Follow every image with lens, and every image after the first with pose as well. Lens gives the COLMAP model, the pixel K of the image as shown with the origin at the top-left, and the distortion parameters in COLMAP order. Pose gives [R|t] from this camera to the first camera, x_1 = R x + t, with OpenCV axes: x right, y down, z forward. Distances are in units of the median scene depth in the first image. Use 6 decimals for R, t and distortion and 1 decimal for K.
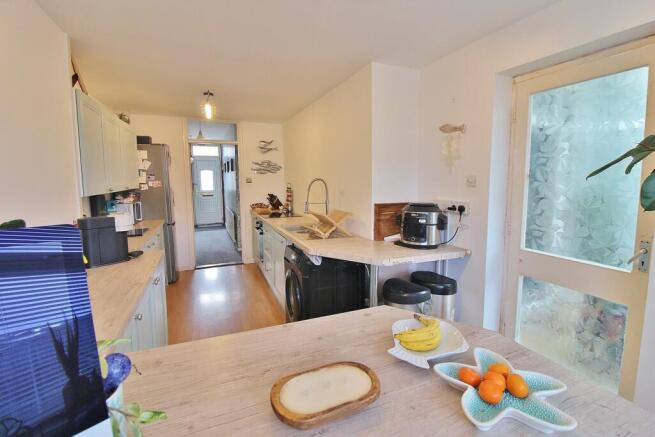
lens RADIAL K [[303.9, 0, 329.0], [0, 303.9, 218.0], [0, 0, 1]] dist [-0.008927, -0.002656]
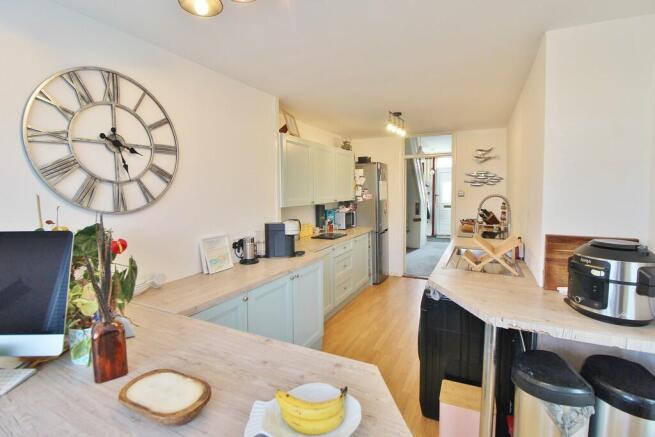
lens RADIAL K [[303.9, 0, 326.8], [0, 303.9, 213.5], [0, 0, 1]] dist [-0.008927, -0.002656]
pose [[0.652999, 0.056918, -0.755217, 0.231189], [-0.090543, 0.995887, -0.003231, -0.032129], [0.751927, 0.070490, 0.655467, 0.124073]]
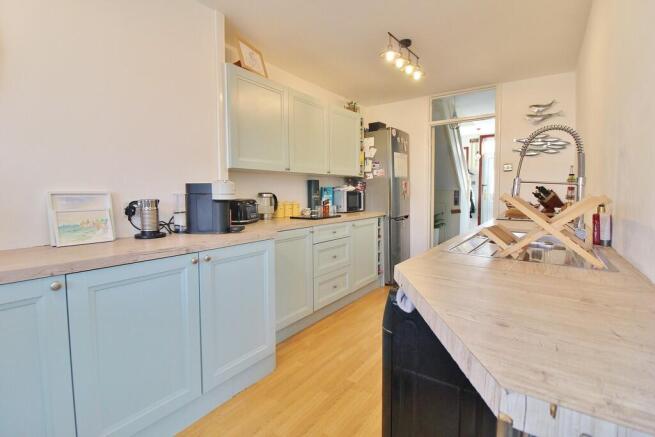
lens RADIAL K [[303.9, 0, 328.6], [0, 303.9, 211.6], [0, 0, 1]] dist [-0.008927, -0.002656]
pose [[0.531818, 0.057200, -0.844925, 0.138114], [-0.105898, 0.994377, 0.000662, 0.022631], [0.840211, 0.089124, 0.534885, 0.420412]]
